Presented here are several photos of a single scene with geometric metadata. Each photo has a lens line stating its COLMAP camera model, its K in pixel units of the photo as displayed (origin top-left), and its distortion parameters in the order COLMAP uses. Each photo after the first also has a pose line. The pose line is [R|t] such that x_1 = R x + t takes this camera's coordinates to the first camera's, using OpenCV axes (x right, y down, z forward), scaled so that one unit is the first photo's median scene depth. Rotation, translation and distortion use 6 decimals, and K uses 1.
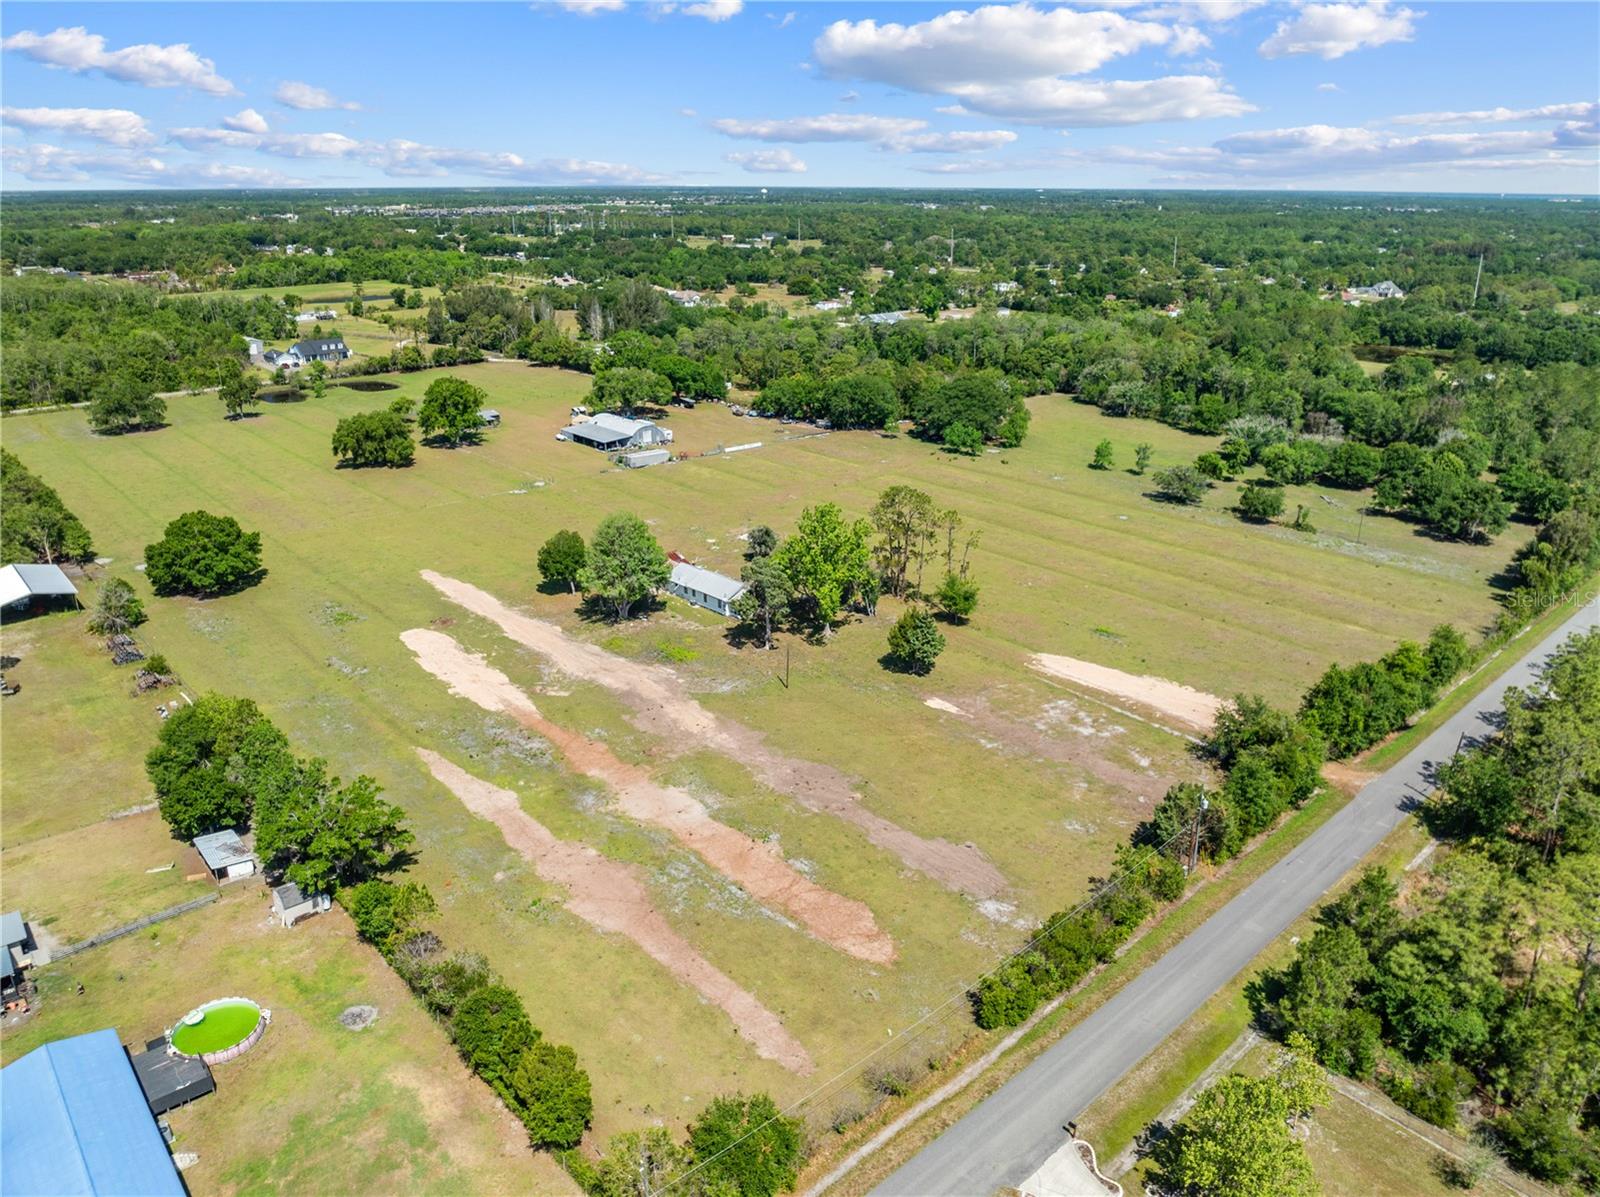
lens RADIAL K [[1124.6, 0, 809.4], [0, 1124.6, 595.9], [0, 0, 1]] dist [-0.031403, -0.005158]
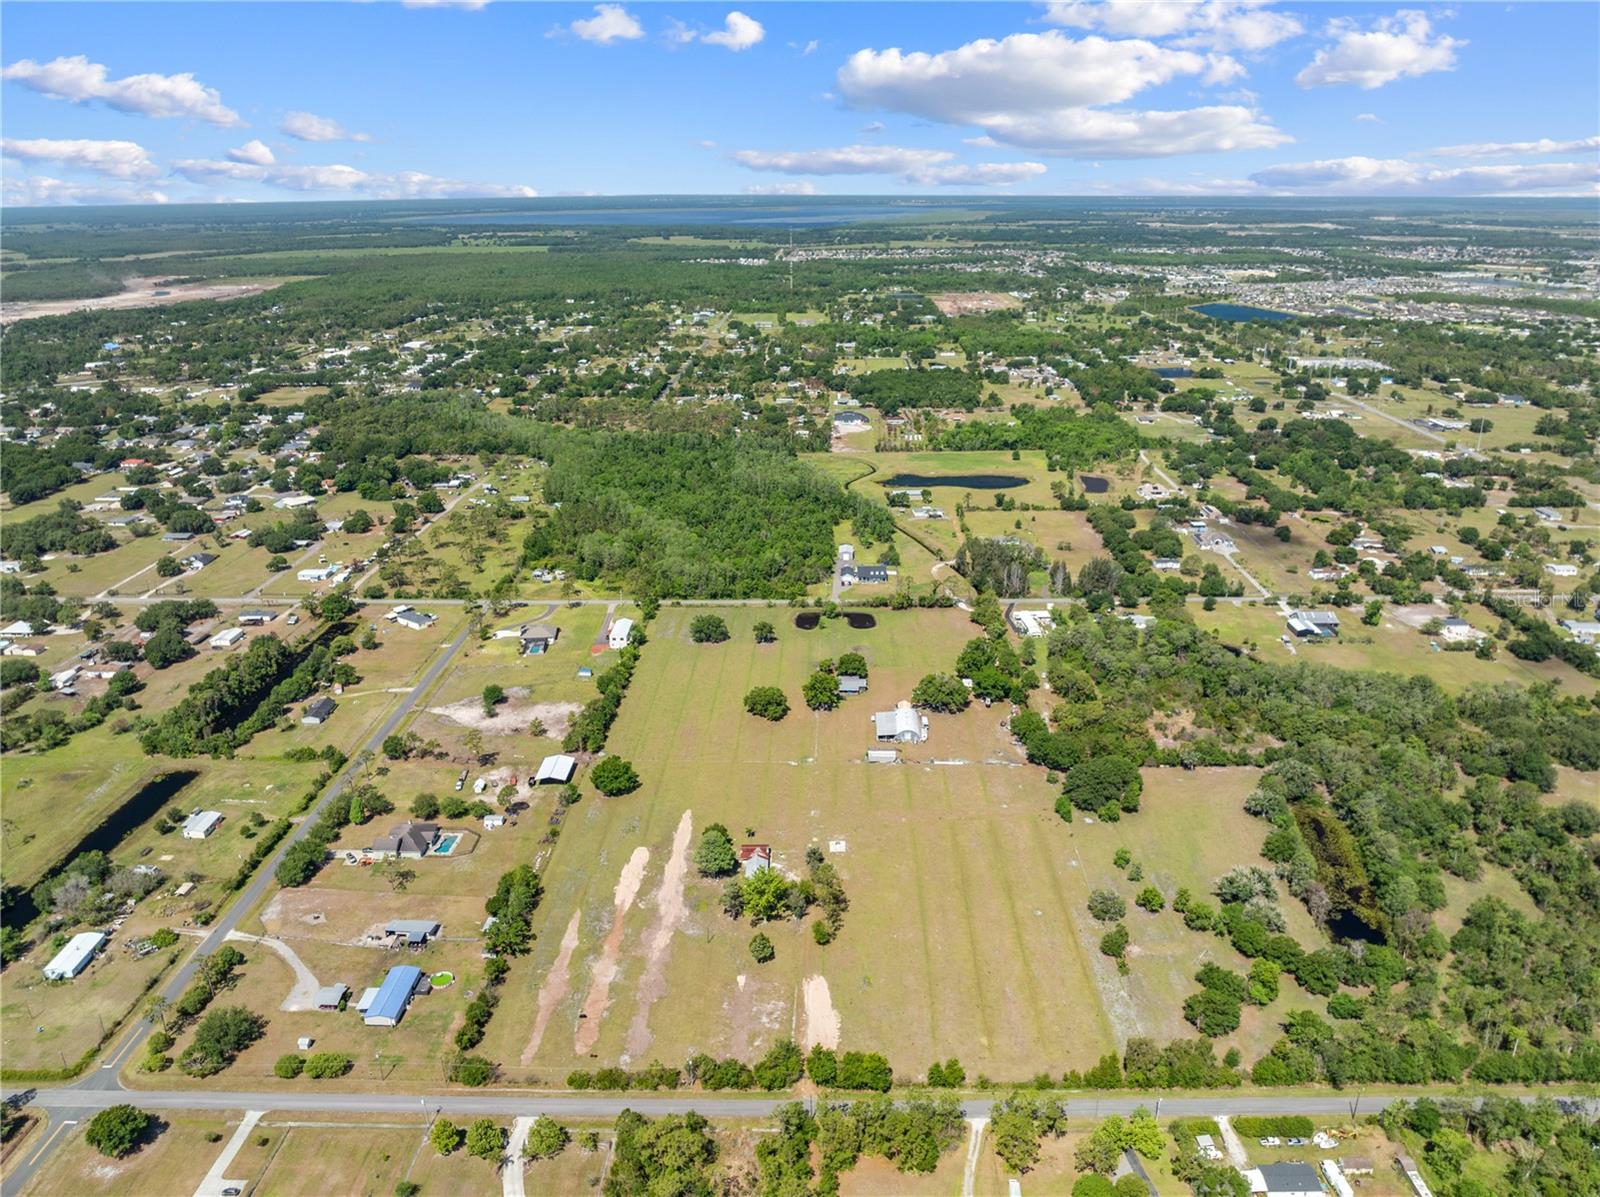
lens RADIAL K [[1124.6, 0, 809.4], [0, 1124.6, 595.9], [0, 0, 1]] dist [-0.031403, -0.005158]
pose [[0.729737, 0.227625, -0.644726, 1.386544], [-0.228672, 0.969906, 0.083608, -0.810313], [0.644355, 0.086419, 0.759828, -0.648250]]
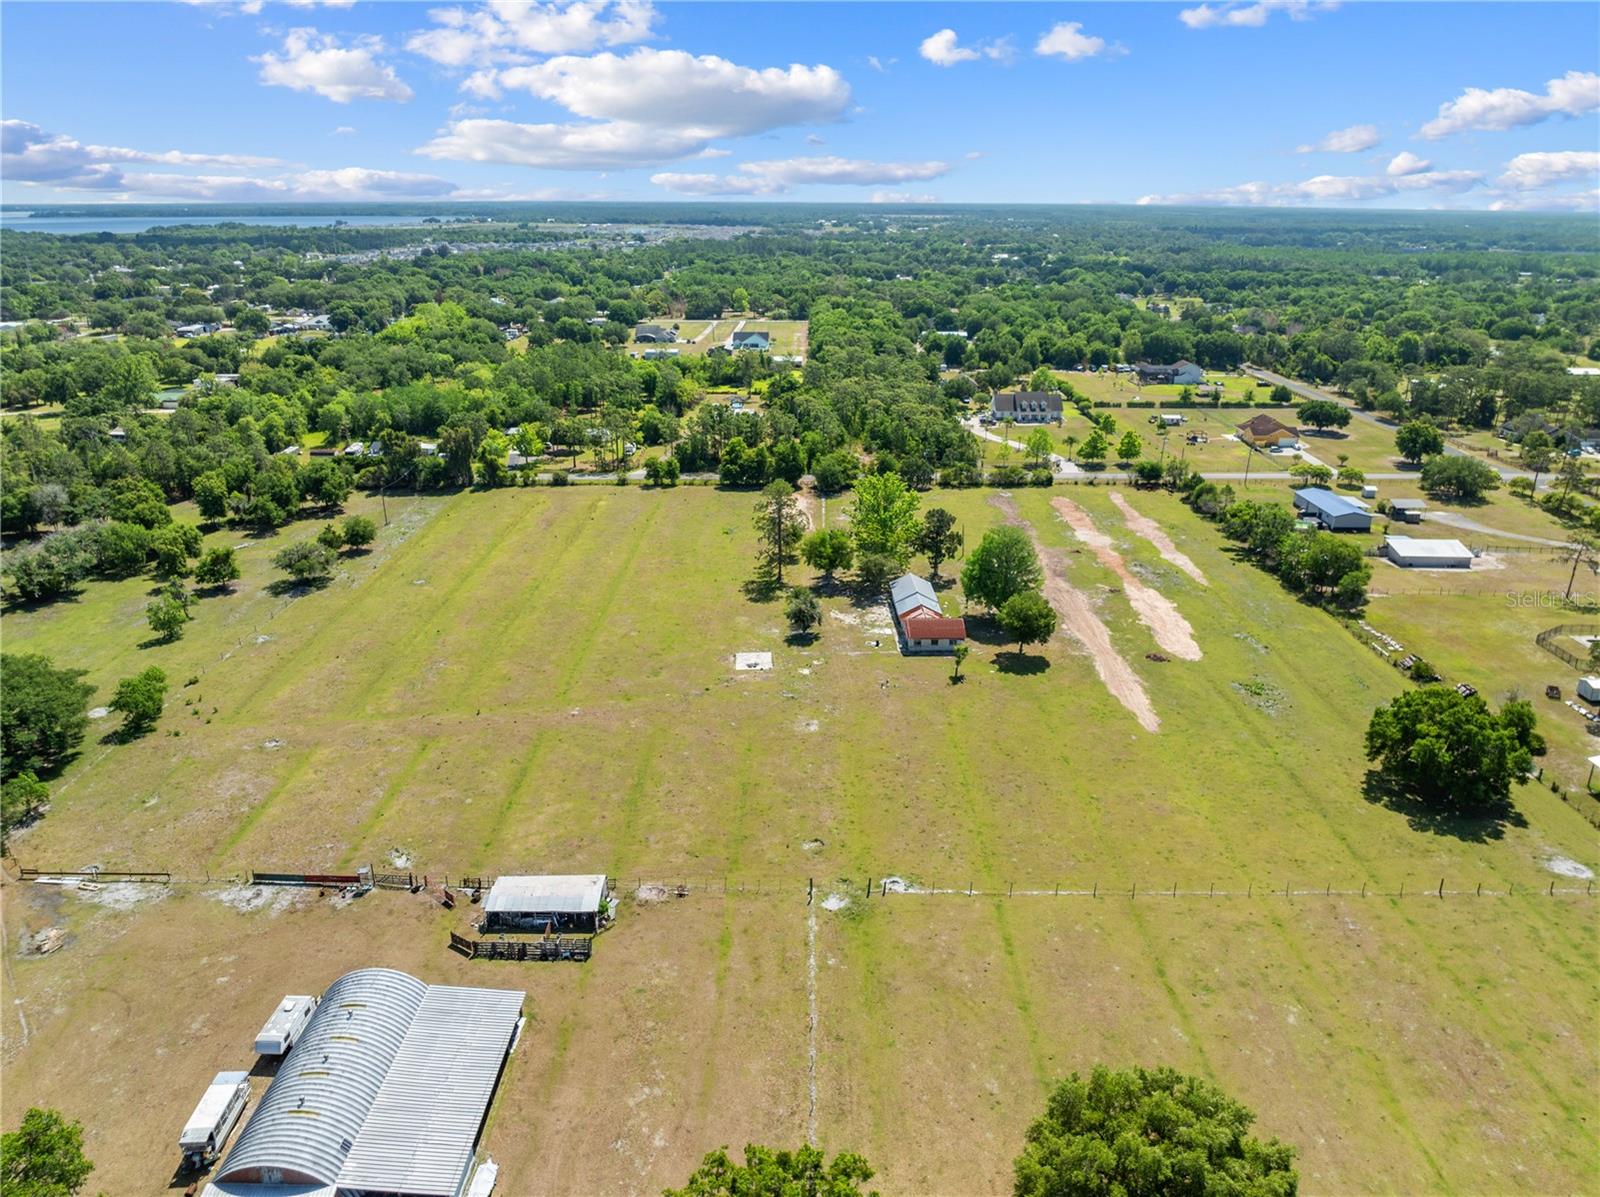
lens RADIAL K [[1124.6, 0, 809.4], [0, 1124.6, 595.9], [0, 0, 1]] dist [-0.031403, -0.005158]
pose [[-0.747211, -0.229821, 0.623585, -0.781474], [0.224173, 0.796154, 0.562037, -0.733762], [-0.625638, 0.559751, -0.543375, 1.886003]]
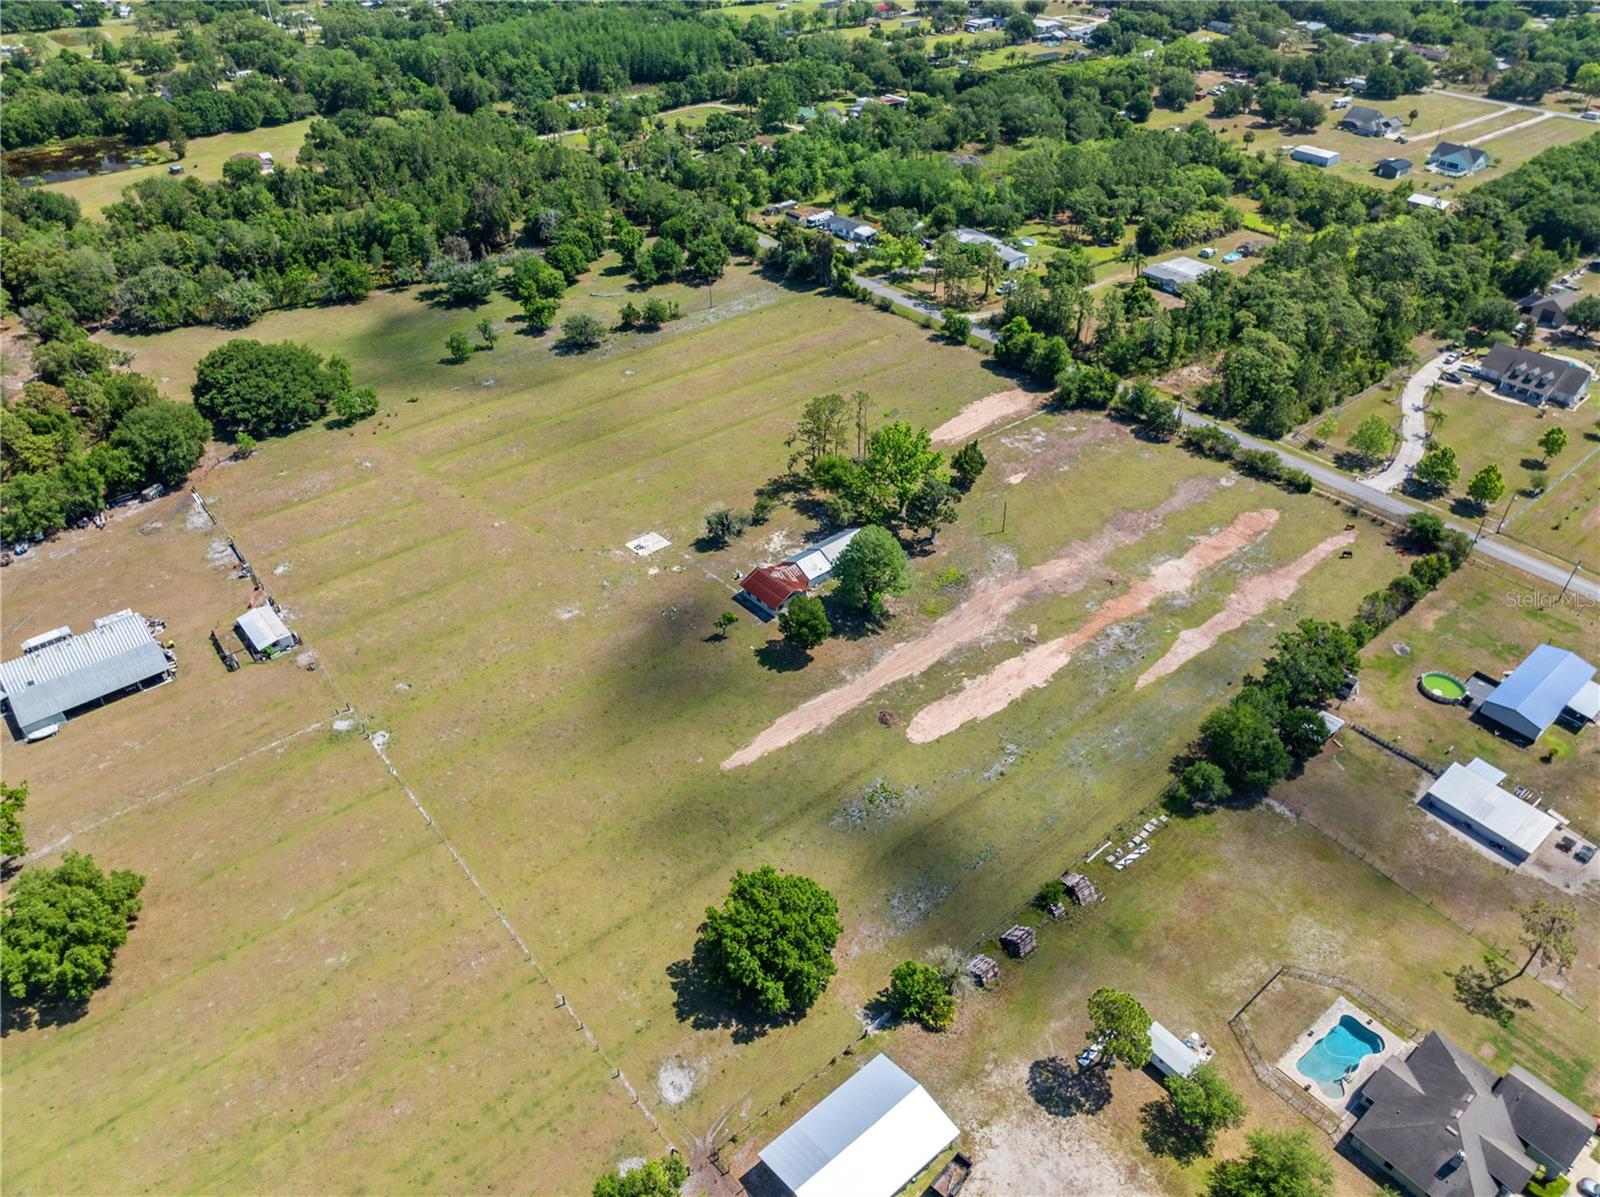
lens RADIAL K [[1124.6, 0, 809.4], [0, 1124.6, 595.9], [0, 0, 1]] dist [-0.031403, -0.005158]
pose [[0.025037, -0.600997, 0.798859, -1.164941], [0.339247, 0.756798, 0.558721, -0.706885], [-0.940364, 0.257021, 0.222834, 0.888358]]
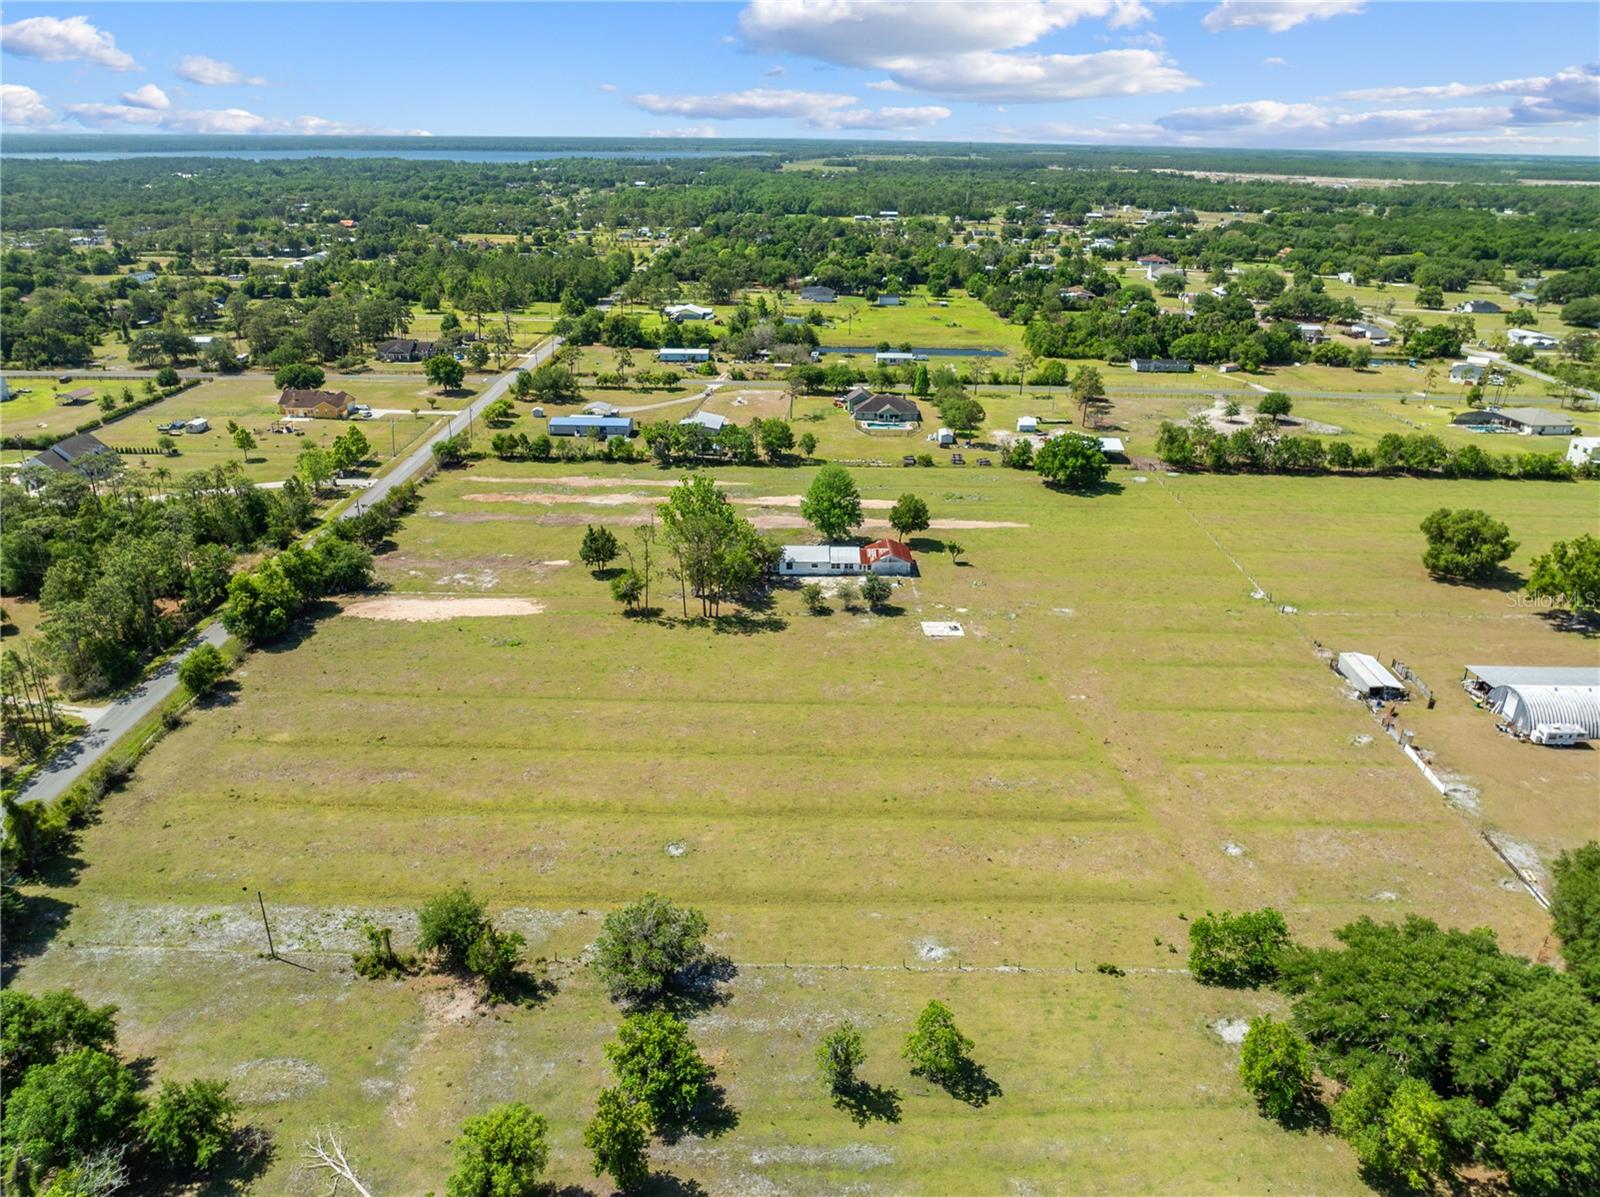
lens RADIAL K [[1124.6, 0, 809.4], [0, 1124.6, 595.9], [0, 0, 1]] dist [-0.031403, -0.005158]
pose [[-0.672441, 0.271958, -0.688376, 0.861741], [-0.271847, 0.774297, 0.571457, -0.752008], [0.688420, 0.571404, -0.446738, 1.775371]]
